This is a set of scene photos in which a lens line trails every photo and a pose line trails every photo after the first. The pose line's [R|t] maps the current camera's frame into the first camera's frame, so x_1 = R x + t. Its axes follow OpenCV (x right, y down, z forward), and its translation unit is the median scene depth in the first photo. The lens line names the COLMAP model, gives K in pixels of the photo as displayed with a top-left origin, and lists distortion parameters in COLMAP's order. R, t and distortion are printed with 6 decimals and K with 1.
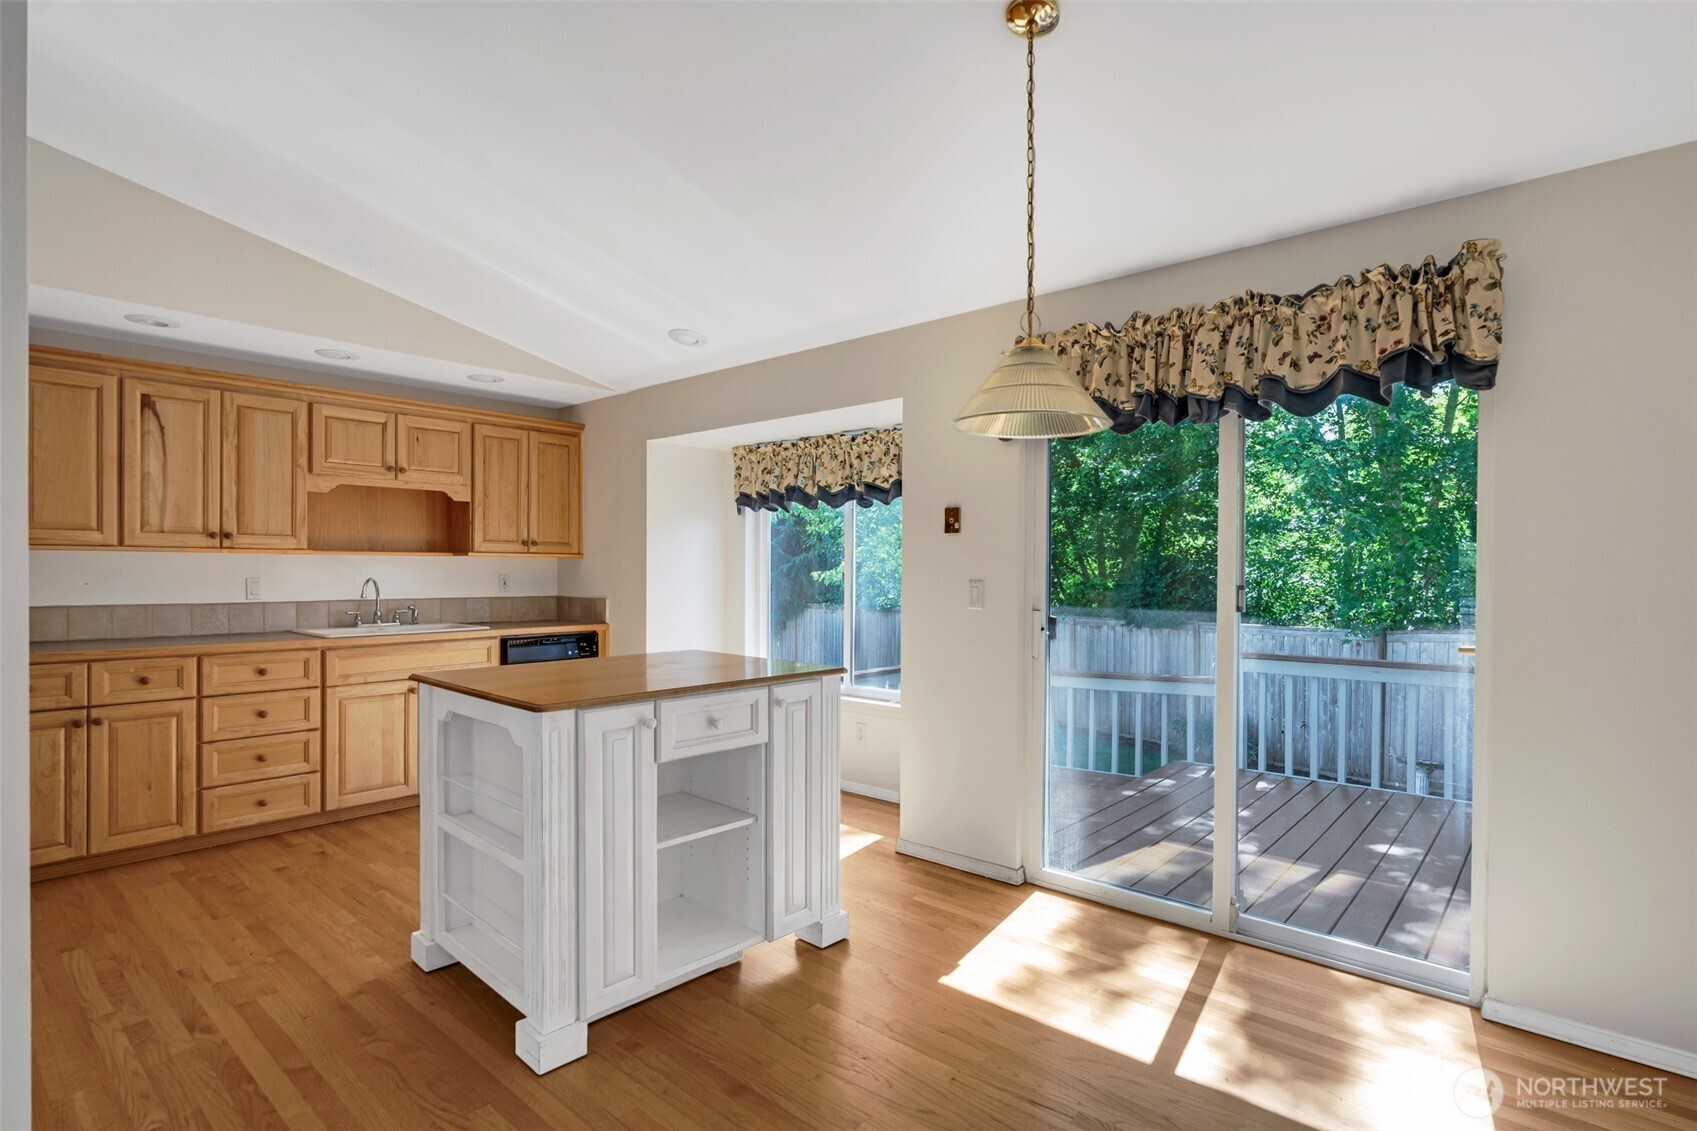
lens RADIAL K [[834.6, 0, 848.2], [0, 834.6, 570.9], [0, 0, 1]] dist [0.000804, -0.000043]
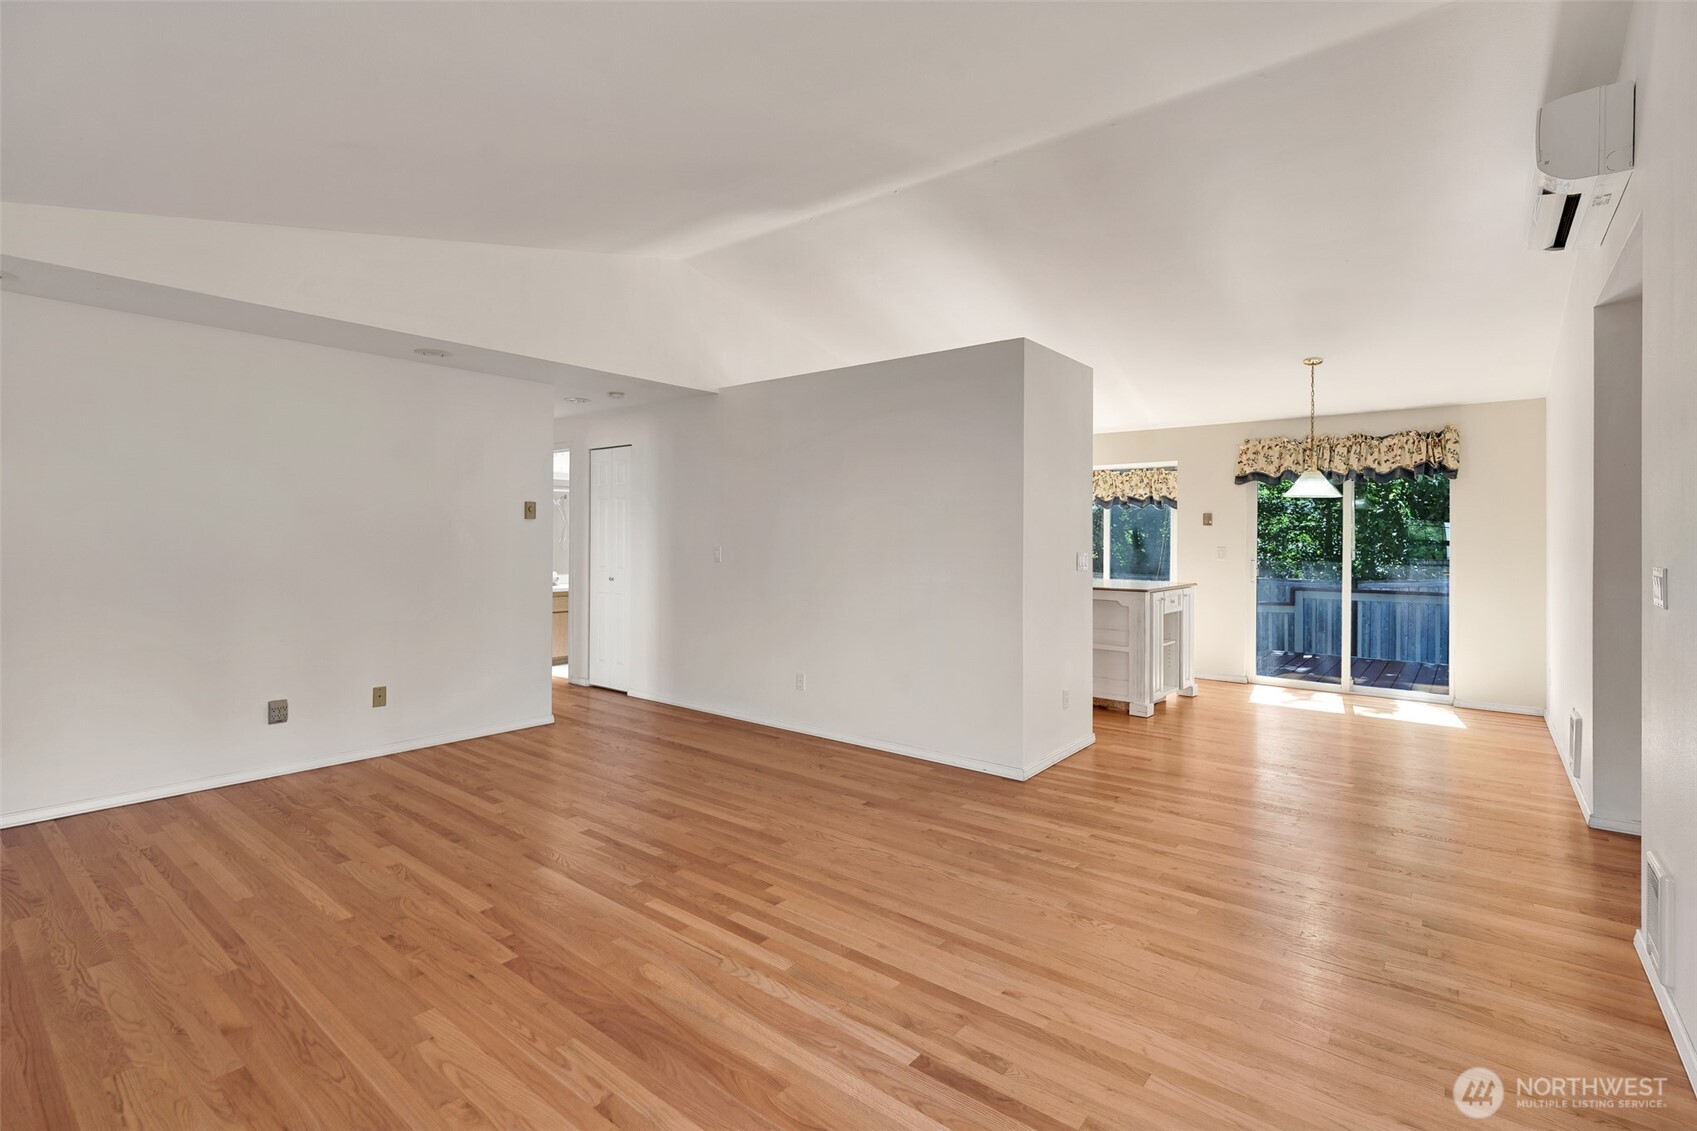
lens RADIAL K [[781.8, 0, 866.9], [0, 781.8, 535.2], [0, 0, 1]] dist [0.000173, 0.000306]
pose [[0.998268, 0.001993, 0.058793, -1.179325], [-0.001810, 0.999993, -0.003165, -0.016873], [-0.058799, 0.003053, 0.998265, -1.307023]]
